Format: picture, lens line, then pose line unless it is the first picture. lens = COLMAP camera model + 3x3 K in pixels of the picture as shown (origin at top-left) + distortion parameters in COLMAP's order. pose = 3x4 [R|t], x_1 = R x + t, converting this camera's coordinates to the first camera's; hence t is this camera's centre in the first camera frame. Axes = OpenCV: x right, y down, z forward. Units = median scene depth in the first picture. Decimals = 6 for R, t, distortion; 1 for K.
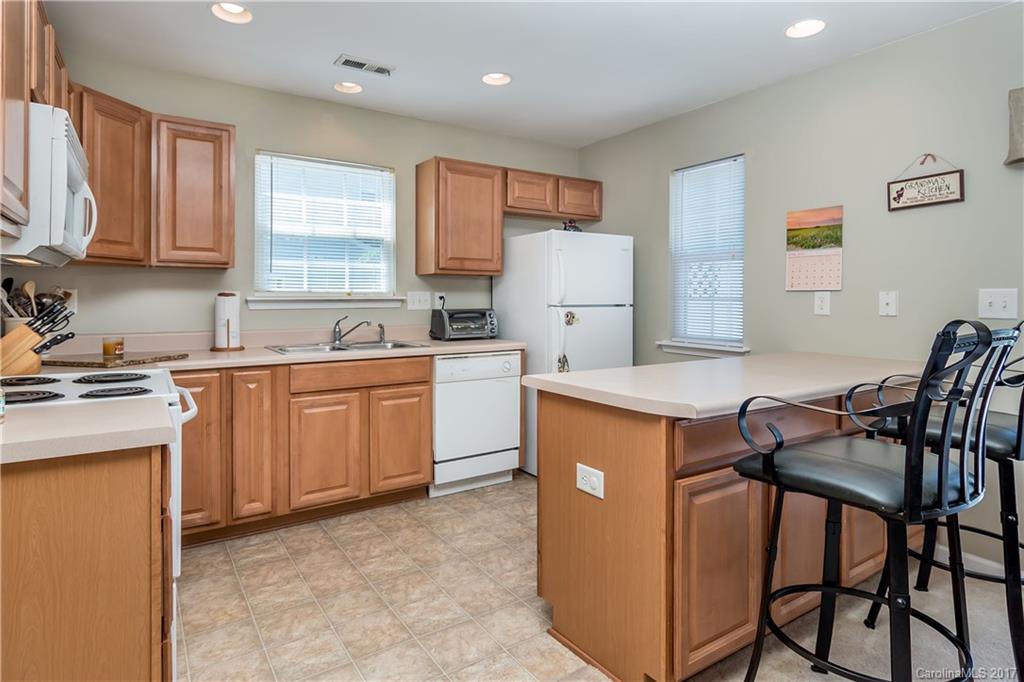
lens RADIAL K [[558.9, 0, 509.0], [0, 558.9, 302.4], [0, 0, 1]] dist [-0.005348, 0.002773]
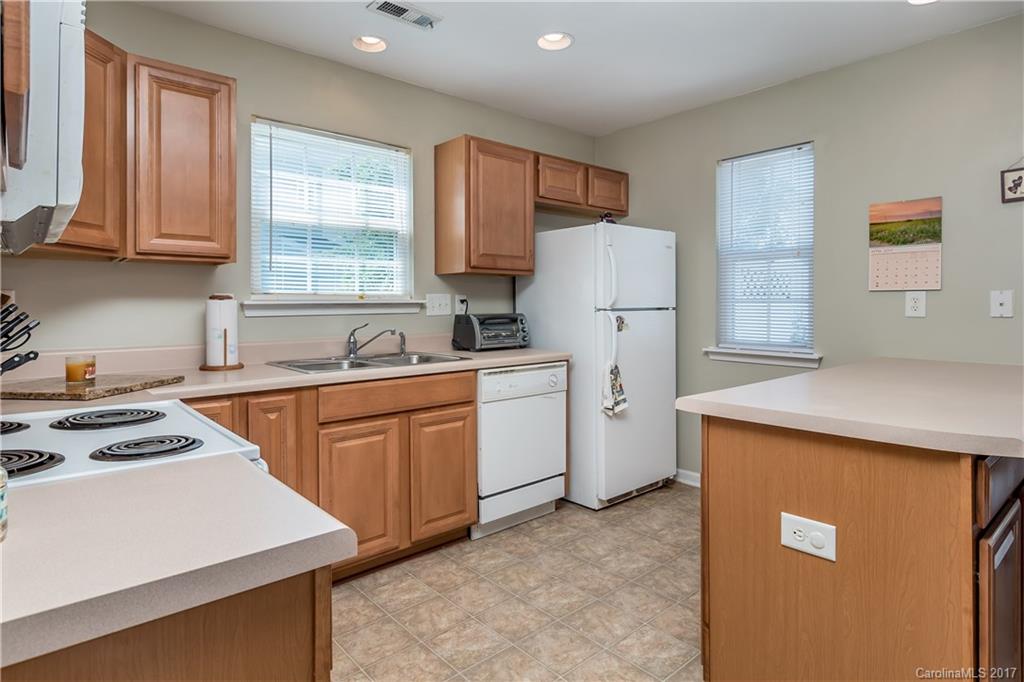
lens RADIAL K [[558.9, 0, 507.0], [0, 558.9, 307.3], [0, 0, 1]] dist [-0.005348, 0.002773]
pose [[0.991458, -0.006406, 0.130266, -0.209204], [0.006729, 0.999975, -0.002039, 0.003959], [-0.130249, 0.002899, 0.991477, 0.174291]]
